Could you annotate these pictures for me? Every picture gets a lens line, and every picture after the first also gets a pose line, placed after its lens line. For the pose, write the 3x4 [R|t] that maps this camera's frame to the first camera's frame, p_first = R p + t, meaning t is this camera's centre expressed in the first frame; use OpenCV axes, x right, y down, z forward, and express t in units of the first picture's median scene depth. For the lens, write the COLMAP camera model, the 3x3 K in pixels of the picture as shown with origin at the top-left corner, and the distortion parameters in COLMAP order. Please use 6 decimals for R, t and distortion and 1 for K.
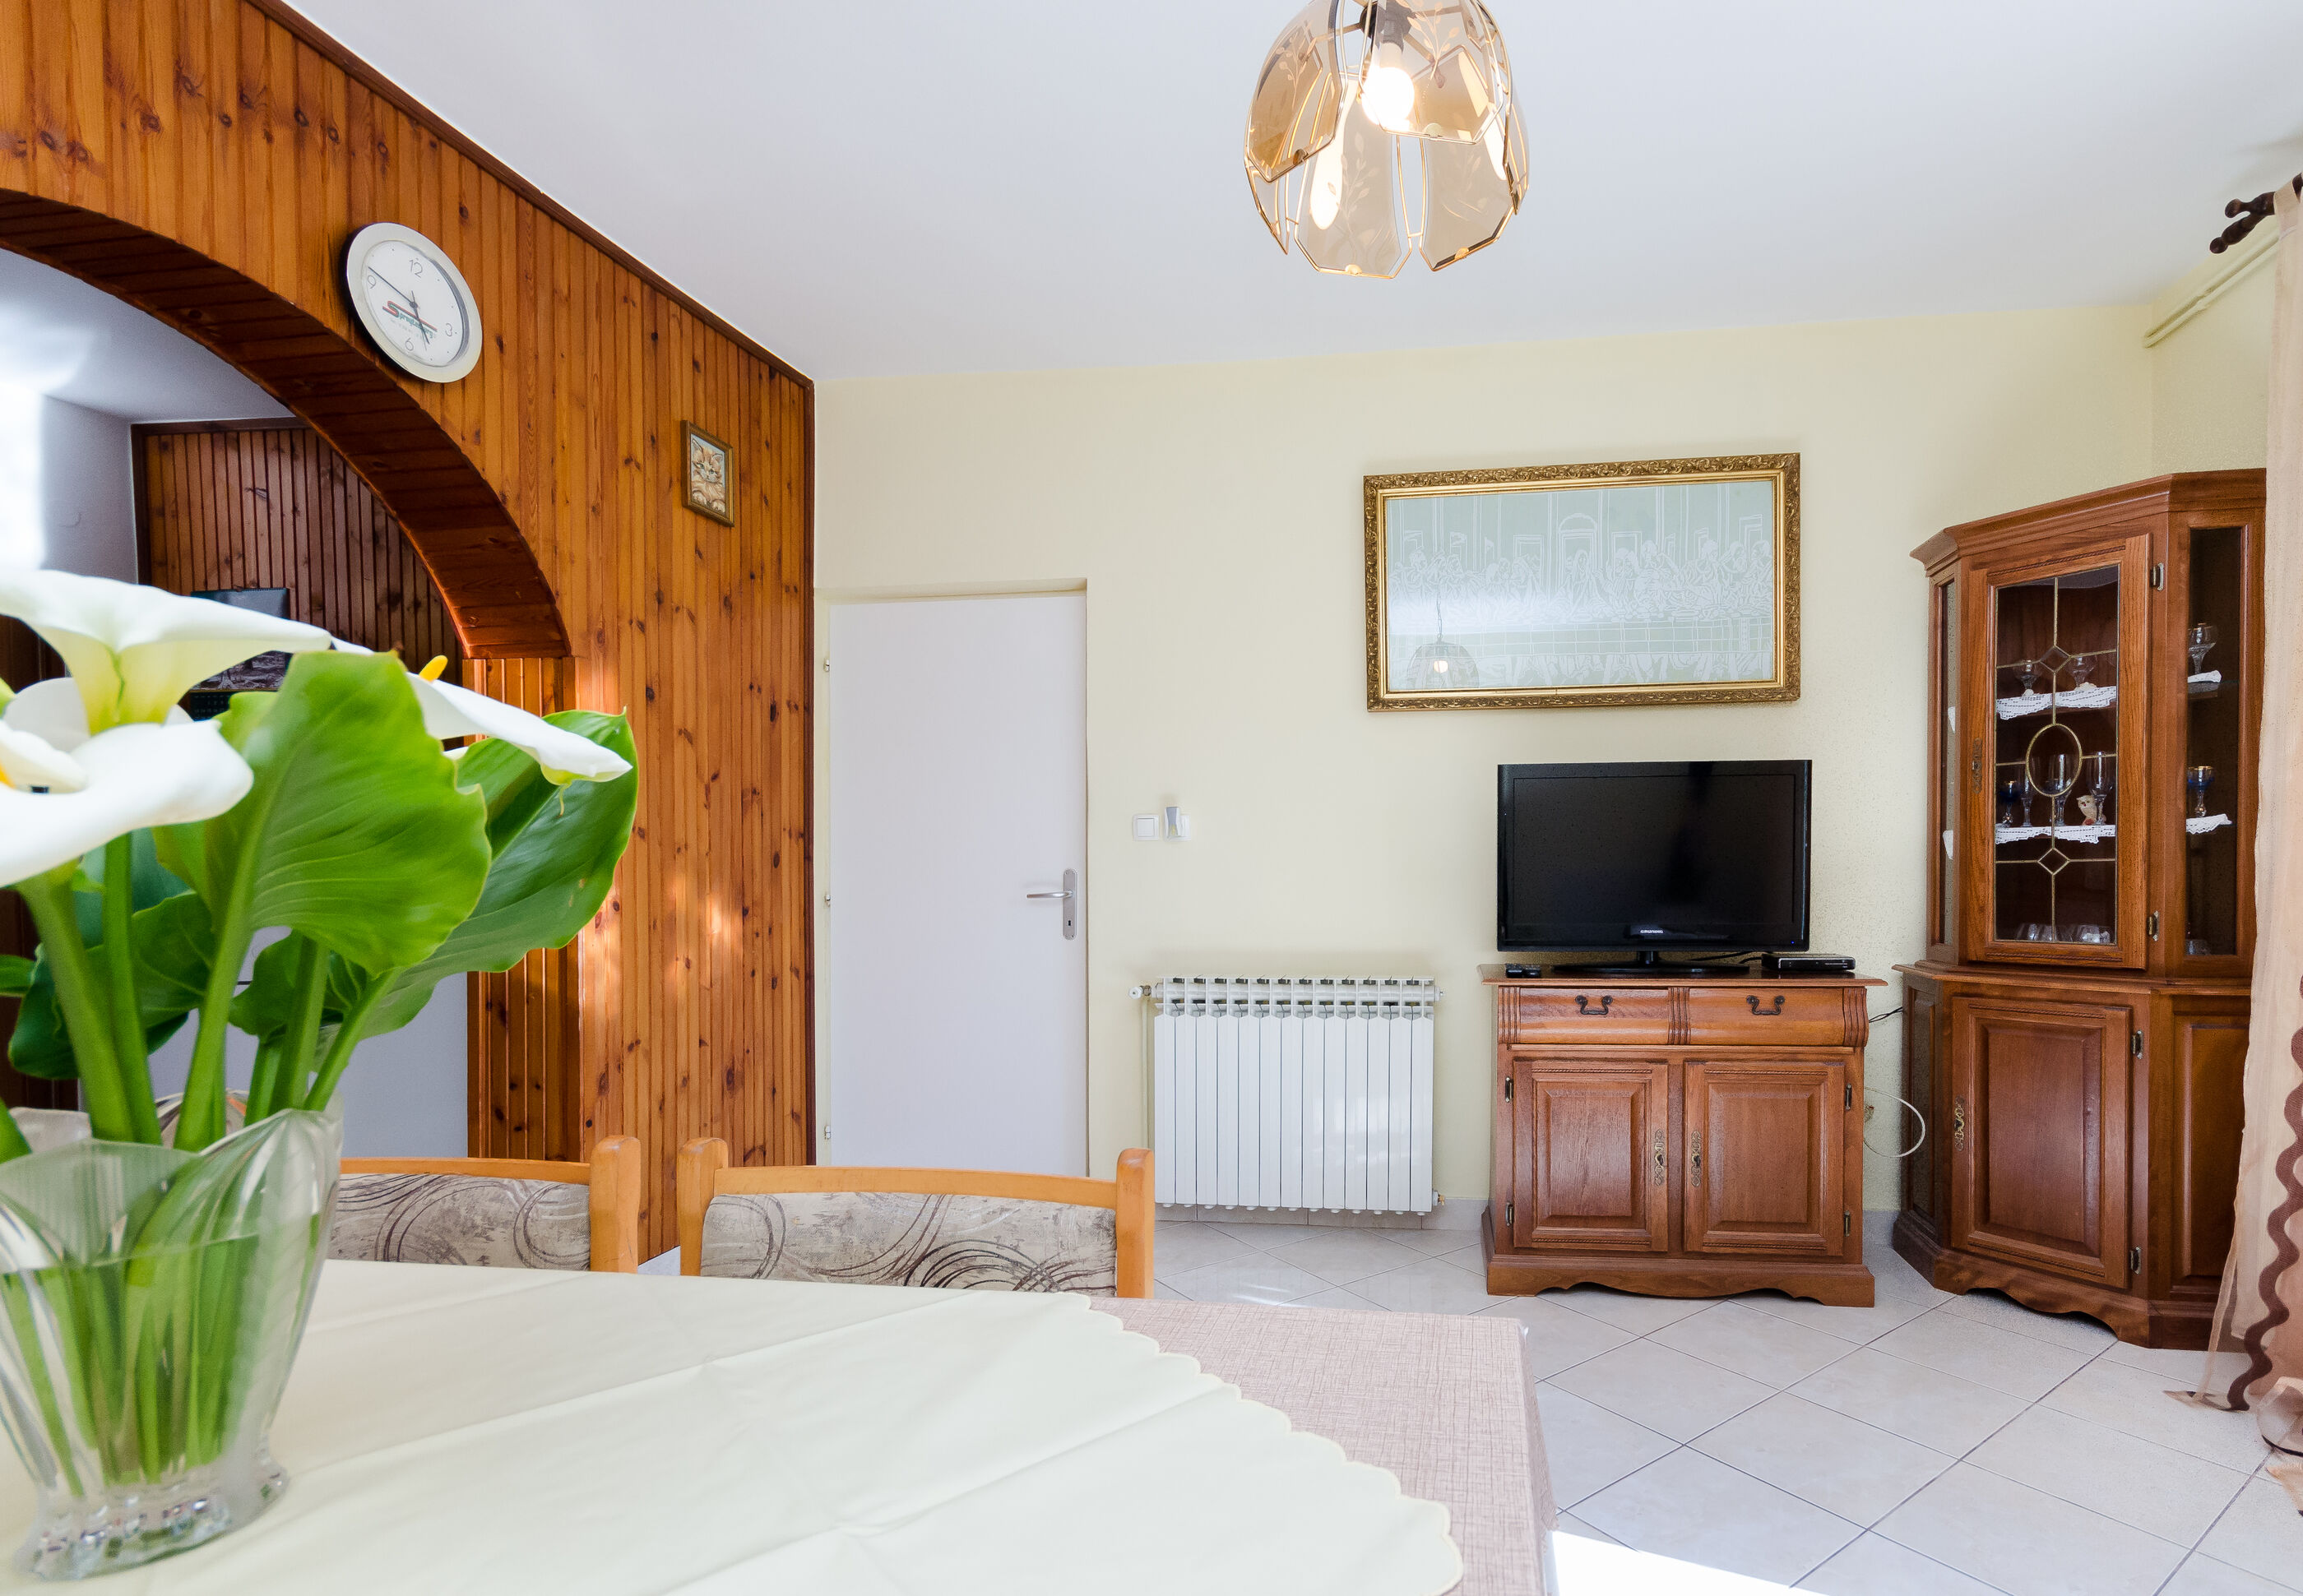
lens RADIAL K [[1023.9, 0, 1354.6], [0, 1023.9, 903.3], [0, 0, 1]] dist [-0.001132, -0.000504]
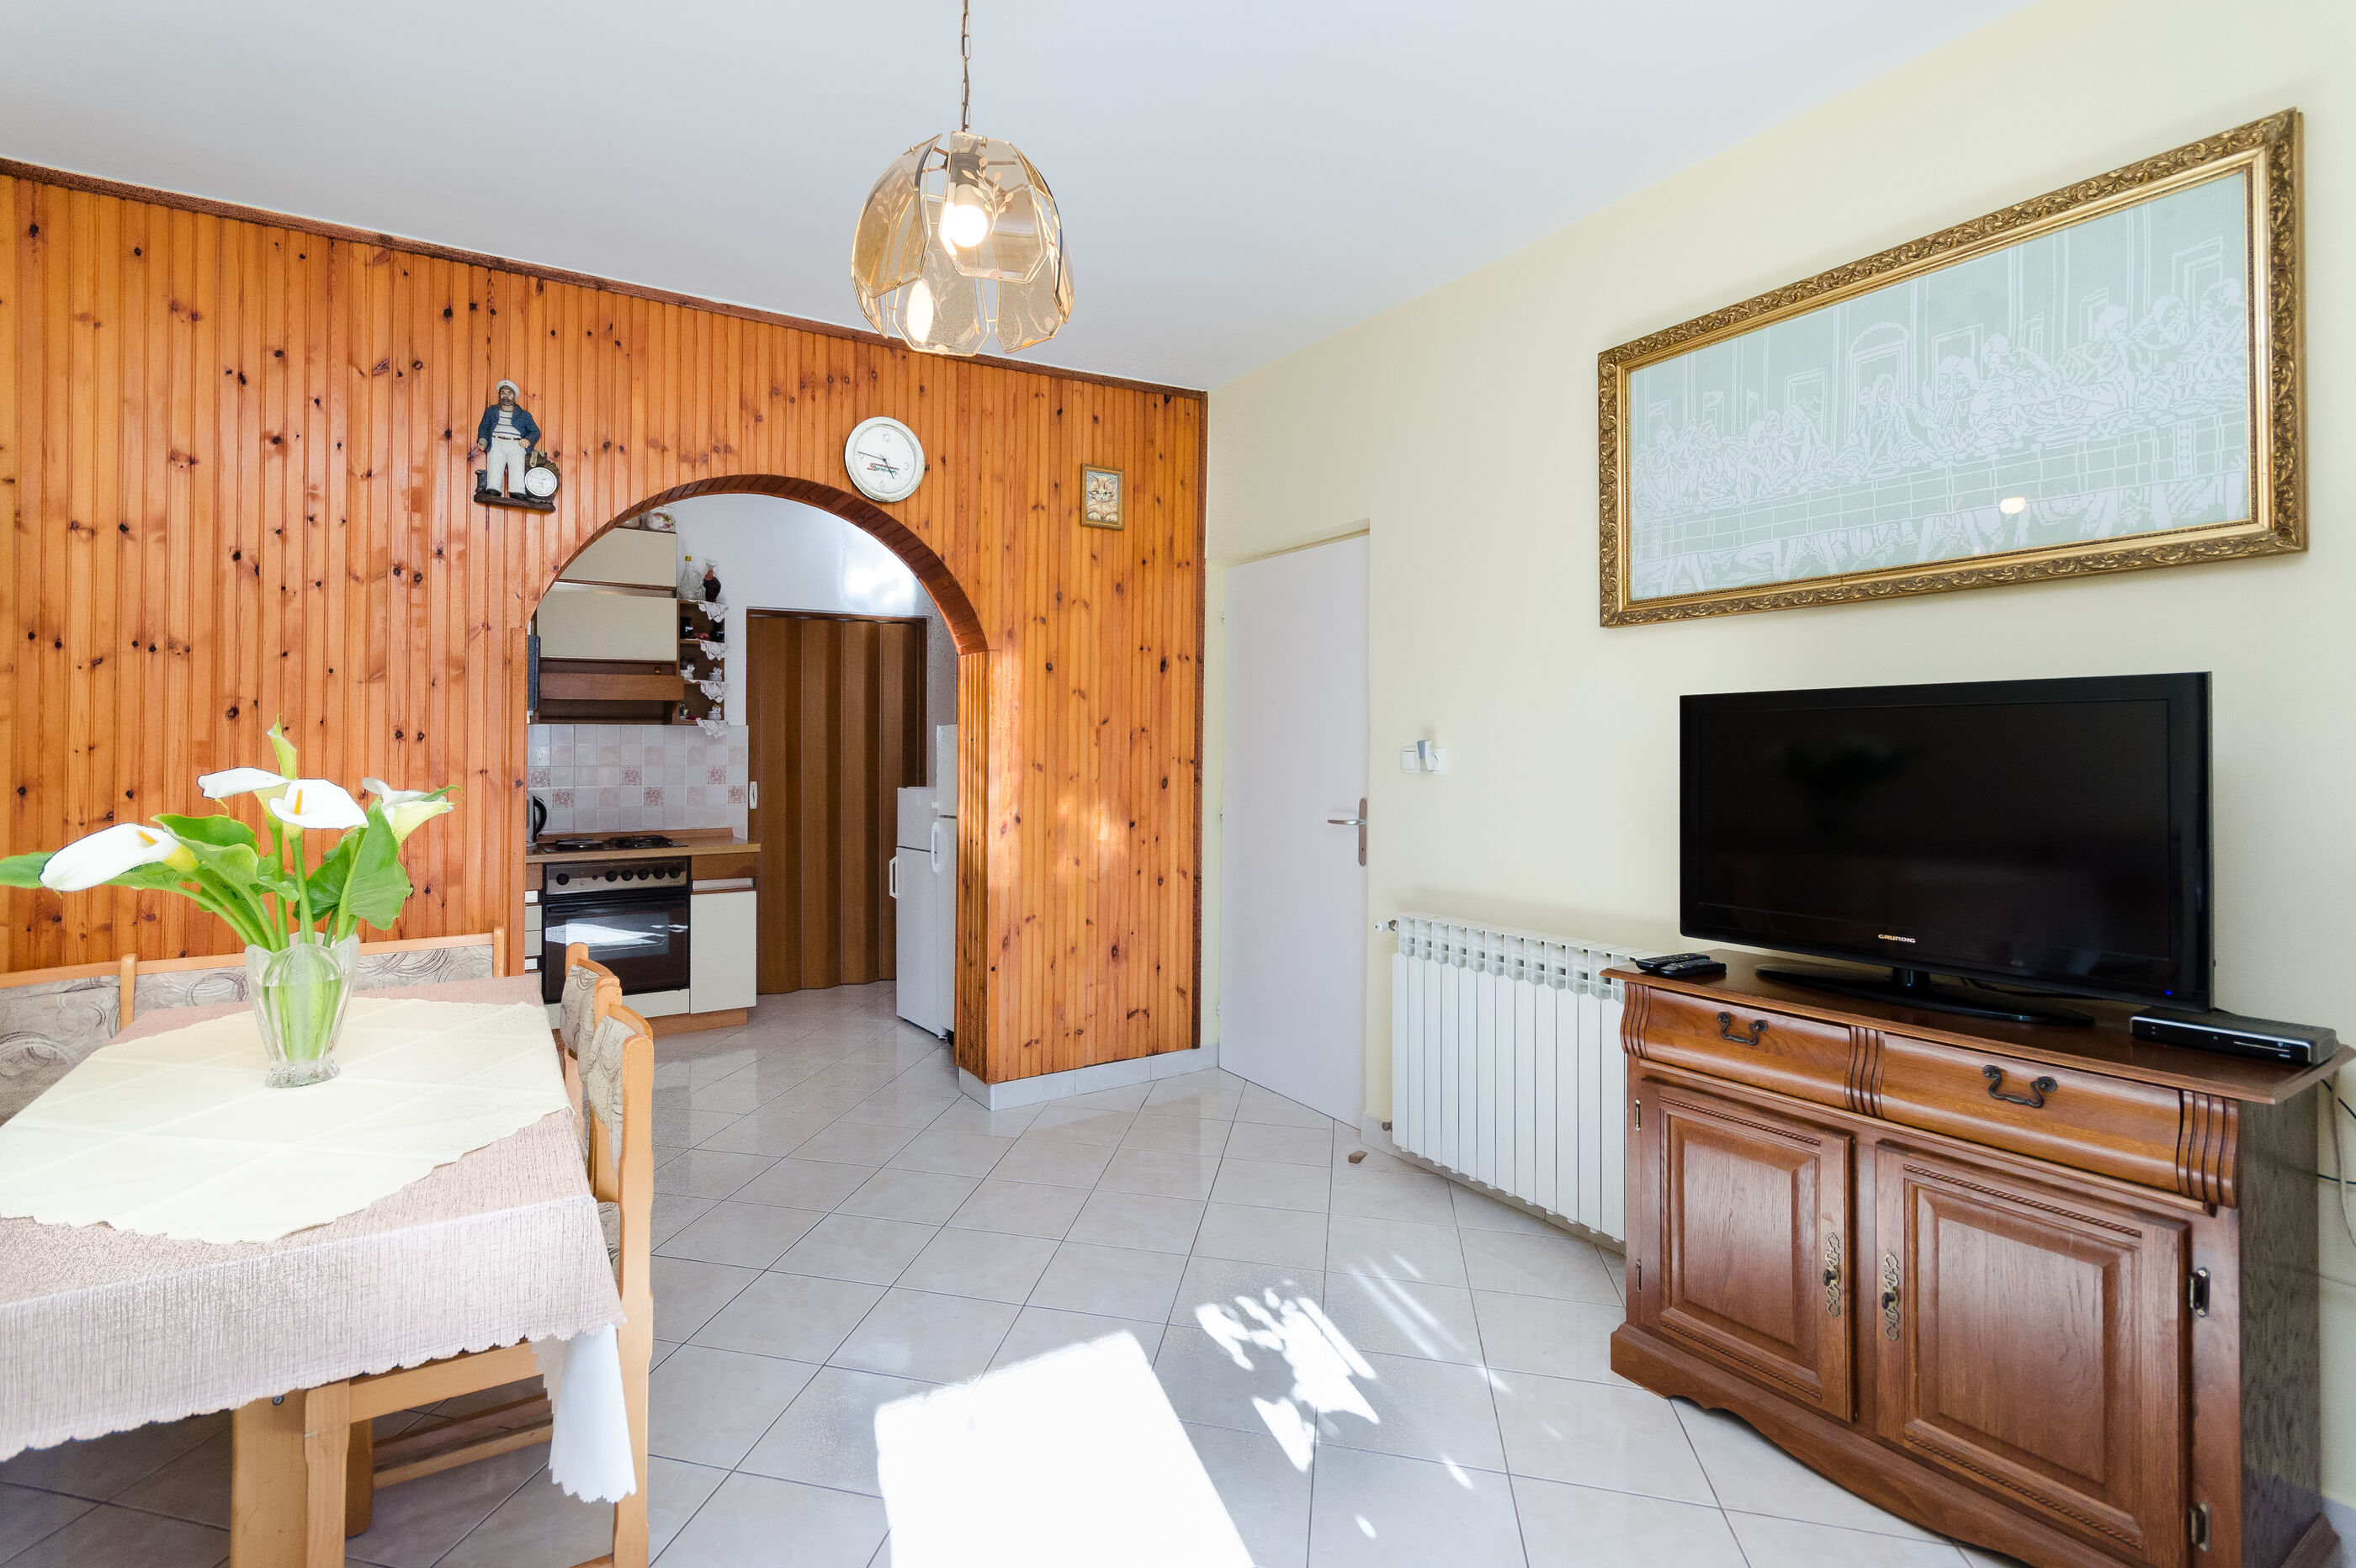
lens RADIAL K [[1081.5, 0, 1117.6], [0, 1081.5, 752.4], [0, 0, 1]] dist [0.009151, -0.000171]
pose [[0.624287, 0.005076, -0.781178, 0.491669], [-0.030994, 0.999352, -0.018276, -0.060765], [0.780580, 0.035622, 0.624040, 0.146590]]
